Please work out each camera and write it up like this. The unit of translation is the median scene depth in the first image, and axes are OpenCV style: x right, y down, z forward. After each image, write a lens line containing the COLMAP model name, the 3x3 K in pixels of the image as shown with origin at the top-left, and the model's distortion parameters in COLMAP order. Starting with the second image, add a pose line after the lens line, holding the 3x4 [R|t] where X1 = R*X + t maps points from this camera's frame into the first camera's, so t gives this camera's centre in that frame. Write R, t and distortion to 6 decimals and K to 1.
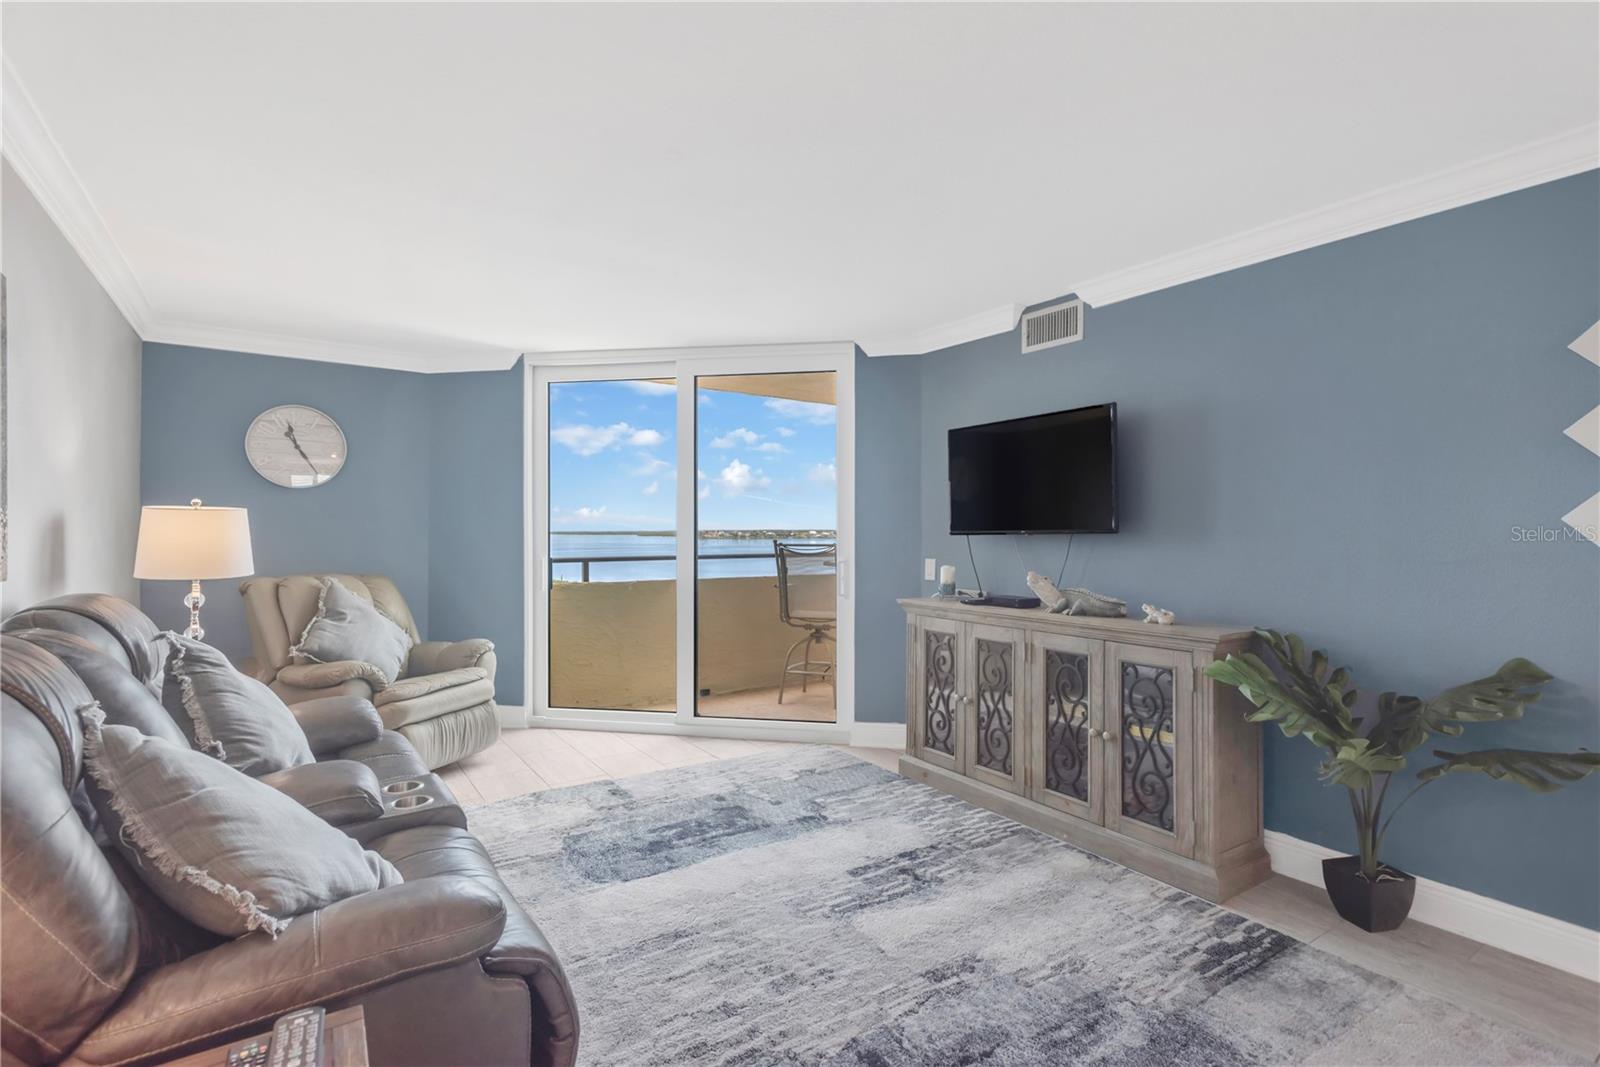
lens RADIAL K [[754.9, 0, 805.2], [0, 754.9, 527.5], [0, 0, 1]] dist [0.007259, -0.002005]
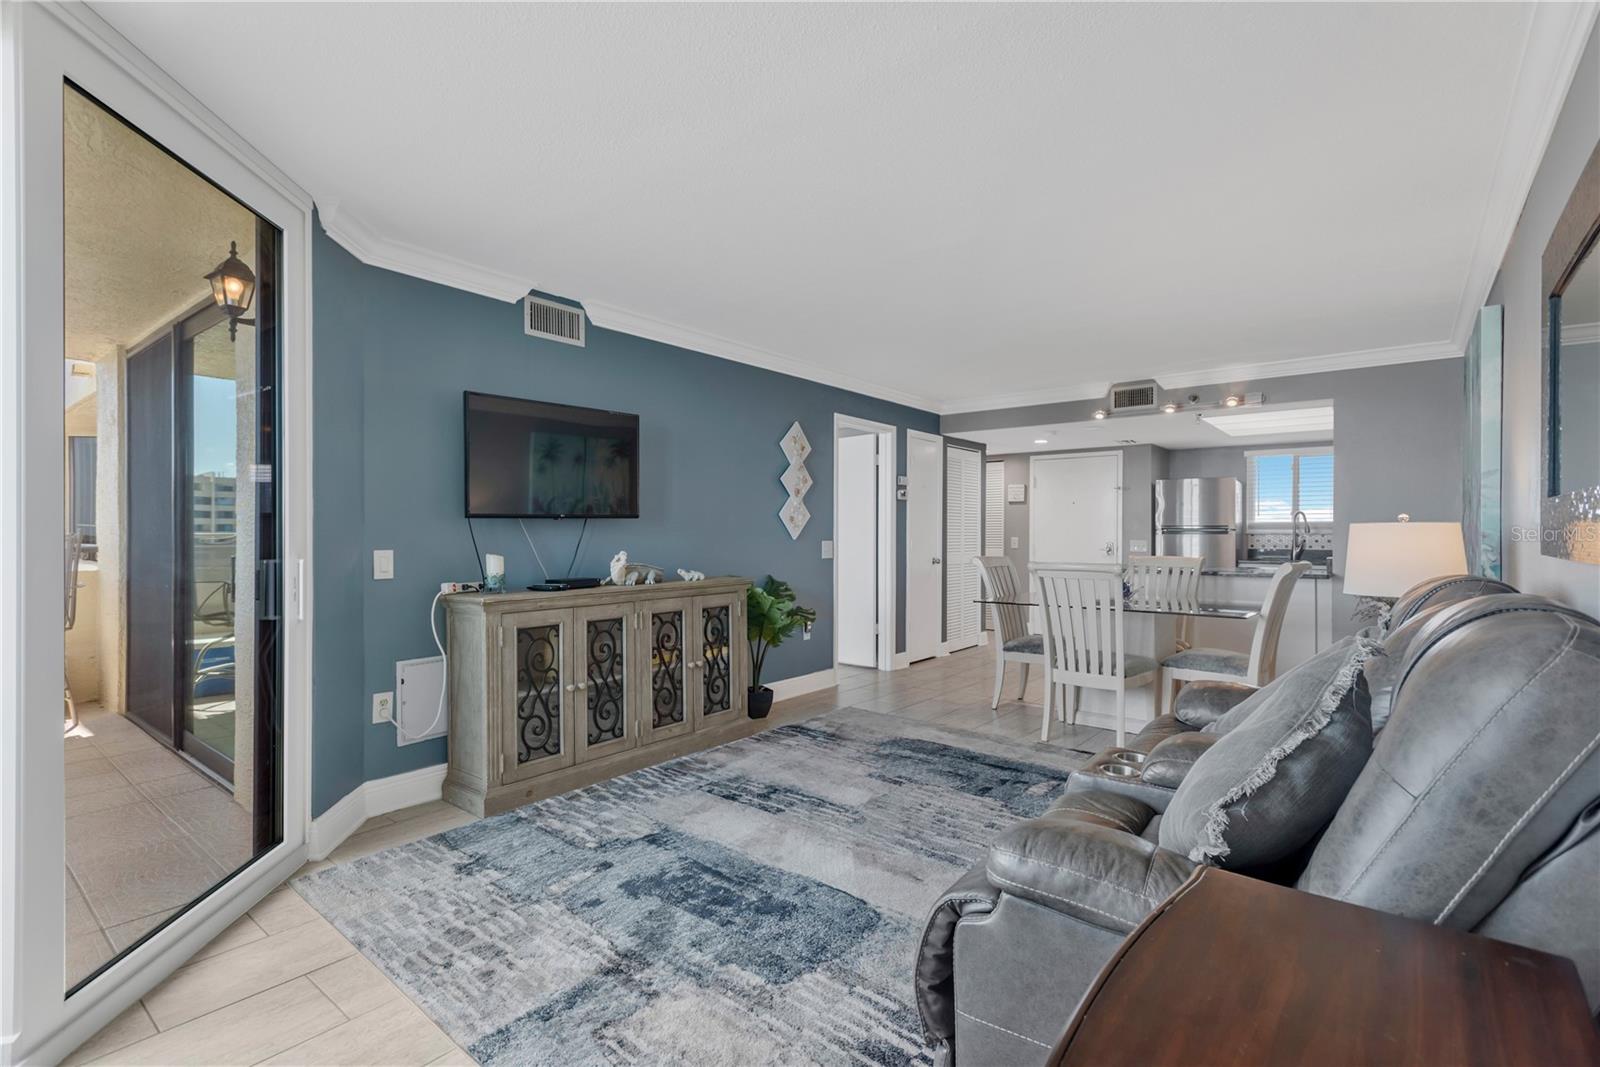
lens RADIAL K [[754.9, 0, 799.6], [0, 754.9, 533.5], [0, 0, 1]] dist [0.007259, -0.002005]
pose [[-0.297525, -0.005864, 0.954696, -0.805734], [-0.006167, 0.999972, 0.004220, 0.023822], [-0.954694, -0.004632, -0.297552, 1.018155]]
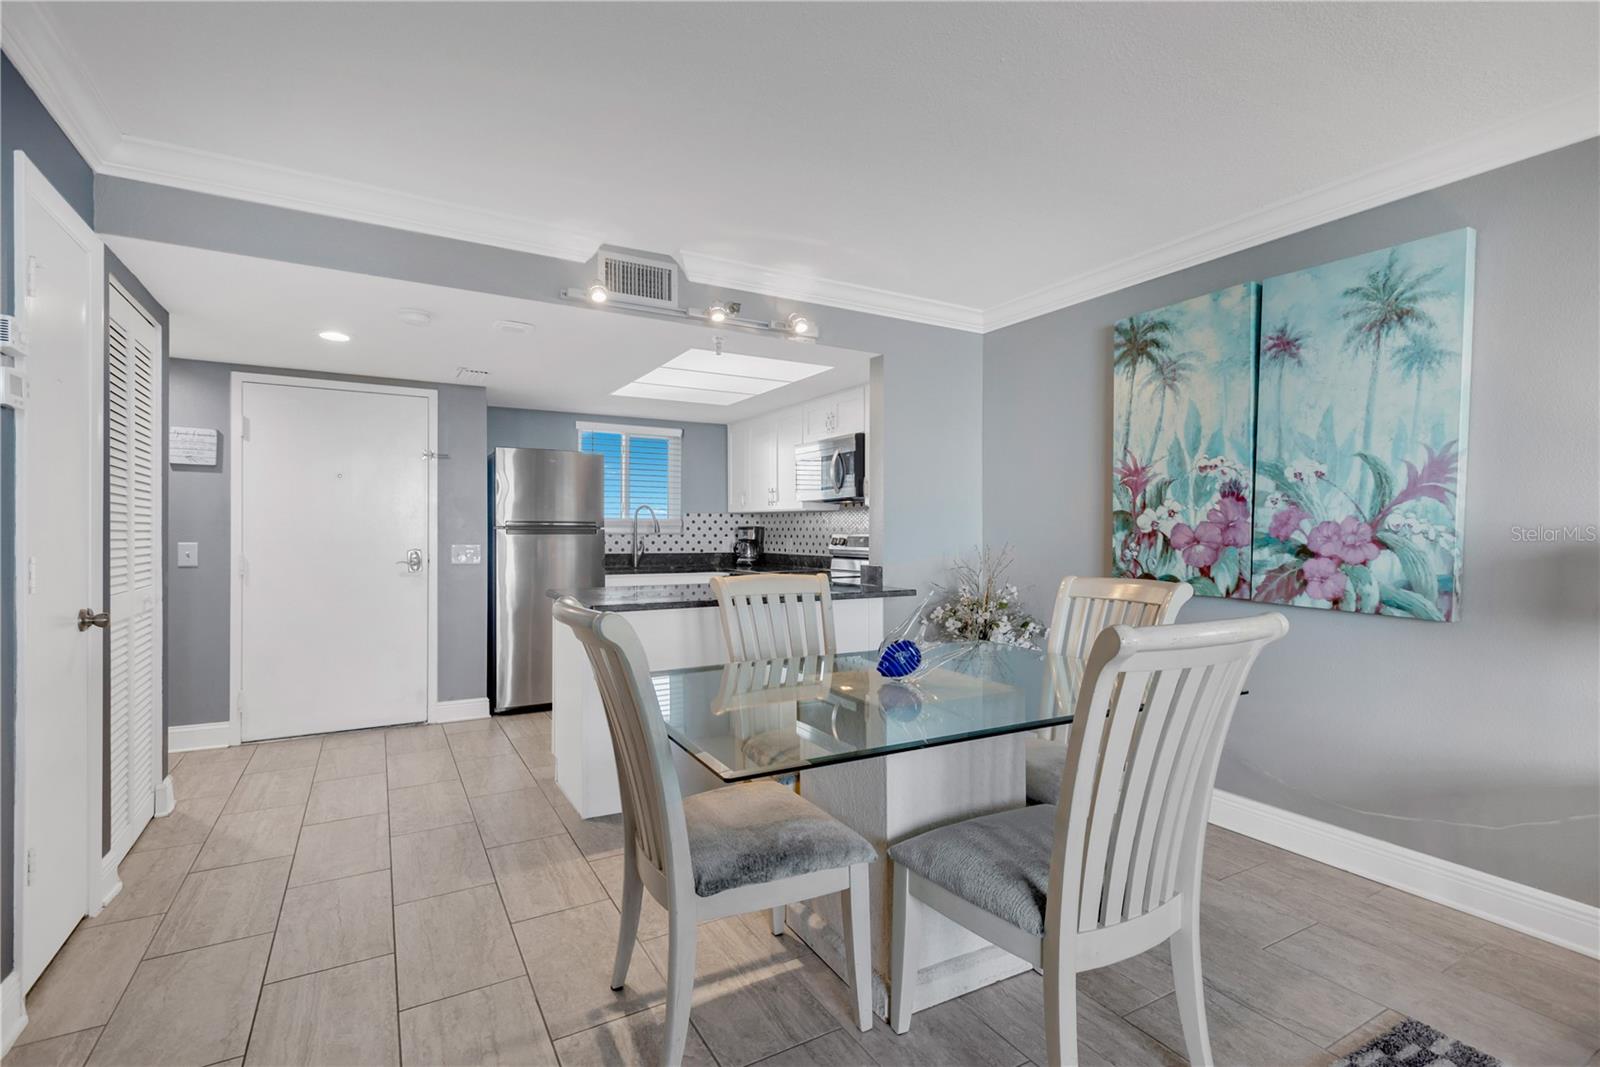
lens RADIAL K [[754.9, 0, 803.7], [0, 754.9, 539.8], [0, 0, 1]] dist [0.007259, -0.002005]
pose [[-0.996302, -0.005291, 0.085755, 0.328671], [-0.004840, 0.999973, 0.005472, 0.027919], [-0.085782, 0.005037, -0.996301, 0.687887]]
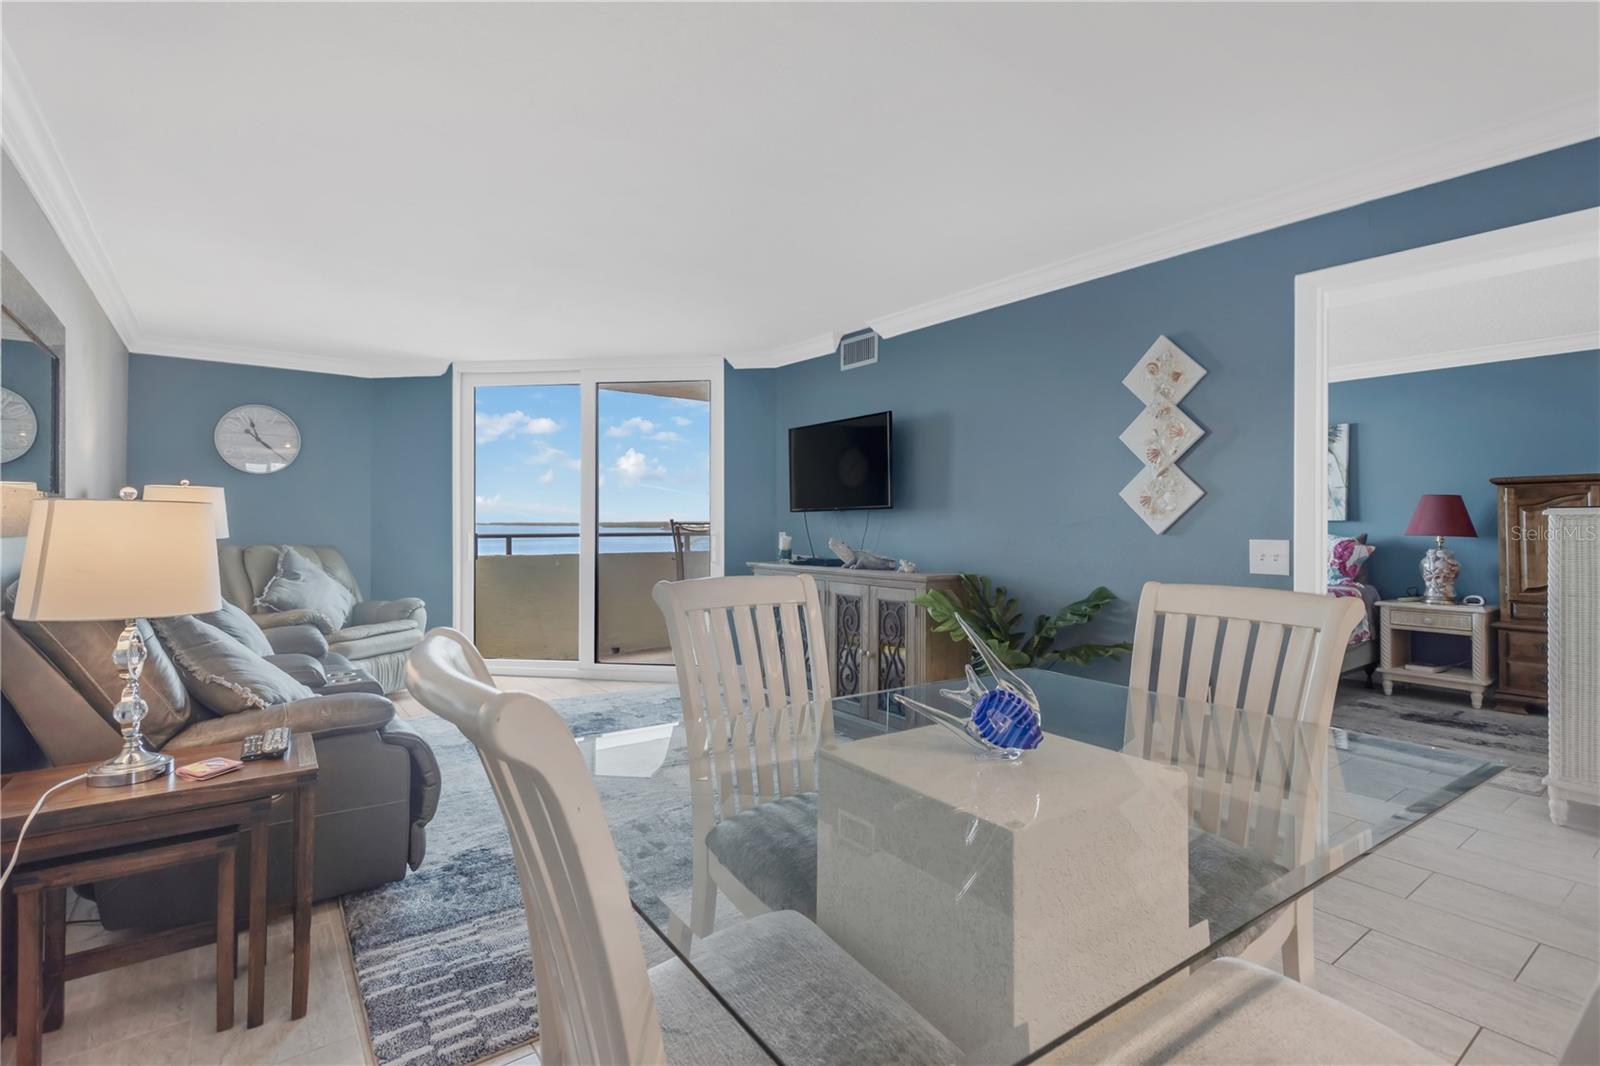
lens RADIAL K [[754.9, 0, 804.8], [0, 754.9, 516.2], [0, 0, 1]] dist [0.007259, -0.002005]
pose [[0.999022, 0.000780, 0.044219, 0.181512], [-0.000617, 0.999993, -0.003686, 0.024299], [-0.044222, 0.003655, 0.999015, -0.304507]]
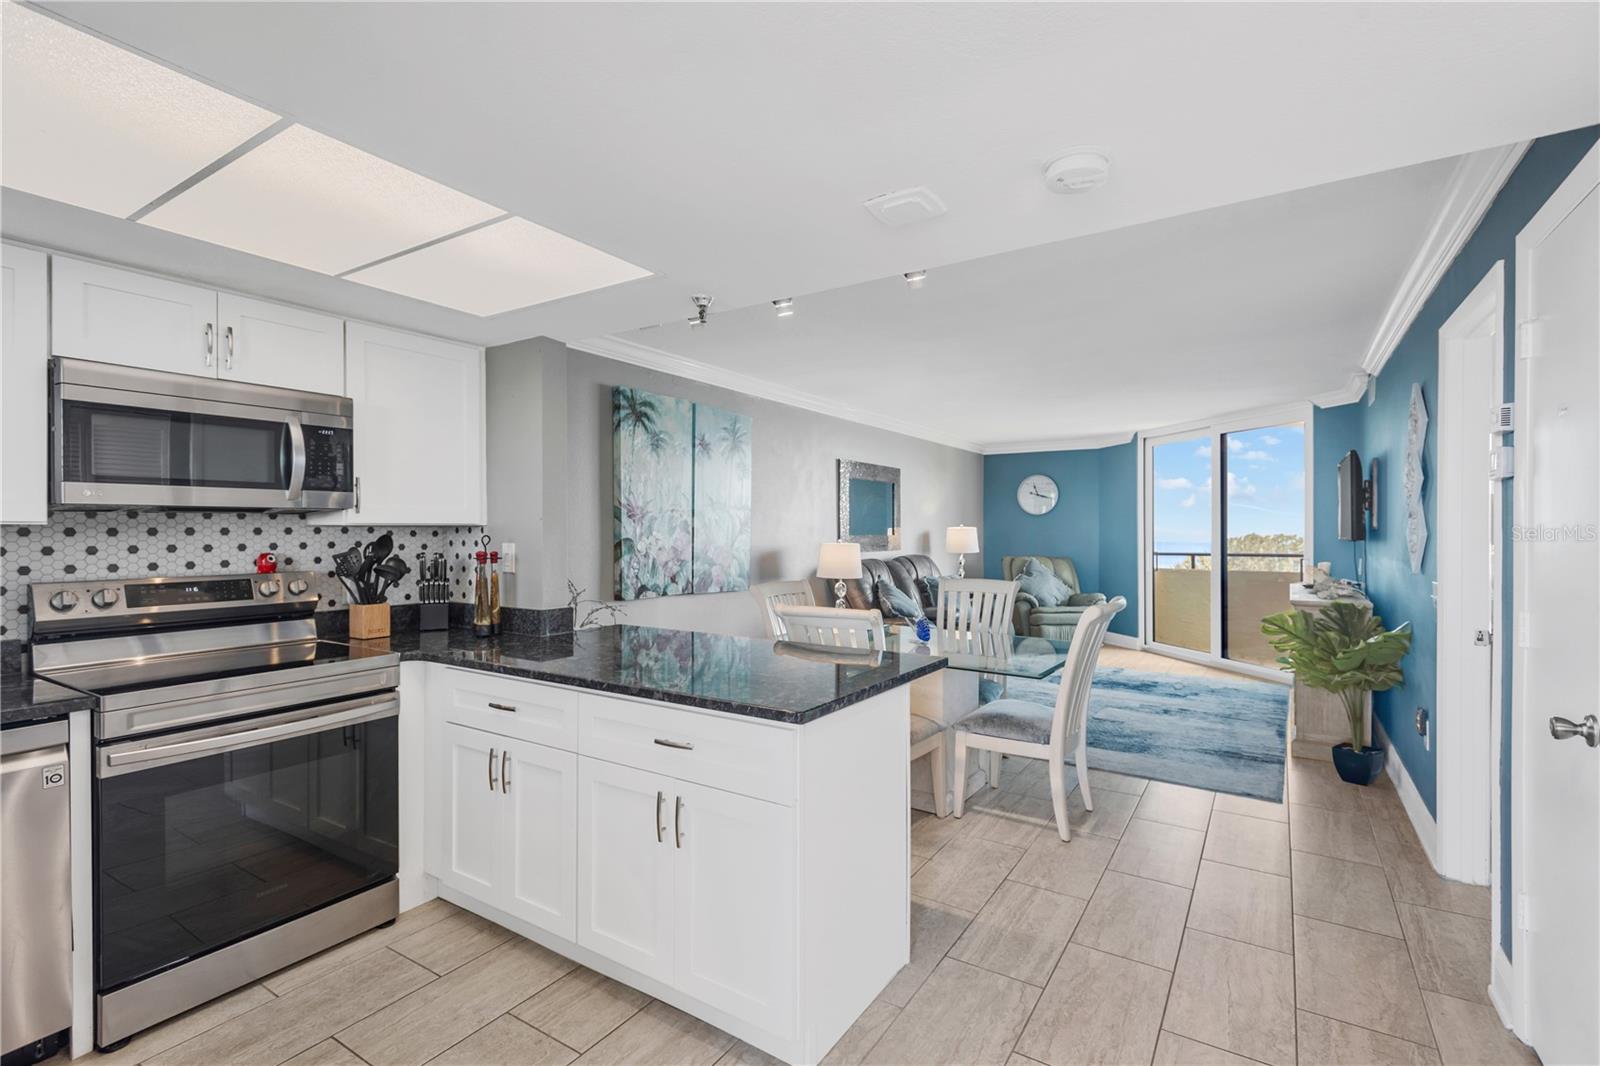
lens RADIAL K [[754.9, 0, 806.1], [0, 754.9, 527.0], [0, 0, 1]] dist [0.007259, -0.002005]
pose [[0.399224, -0.006385, -0.916831, 1.225664], [0.005742, 0.999974, -0.004463, -0.015691], [0.916836, -0.003482, 0.399250, -0.505420]]
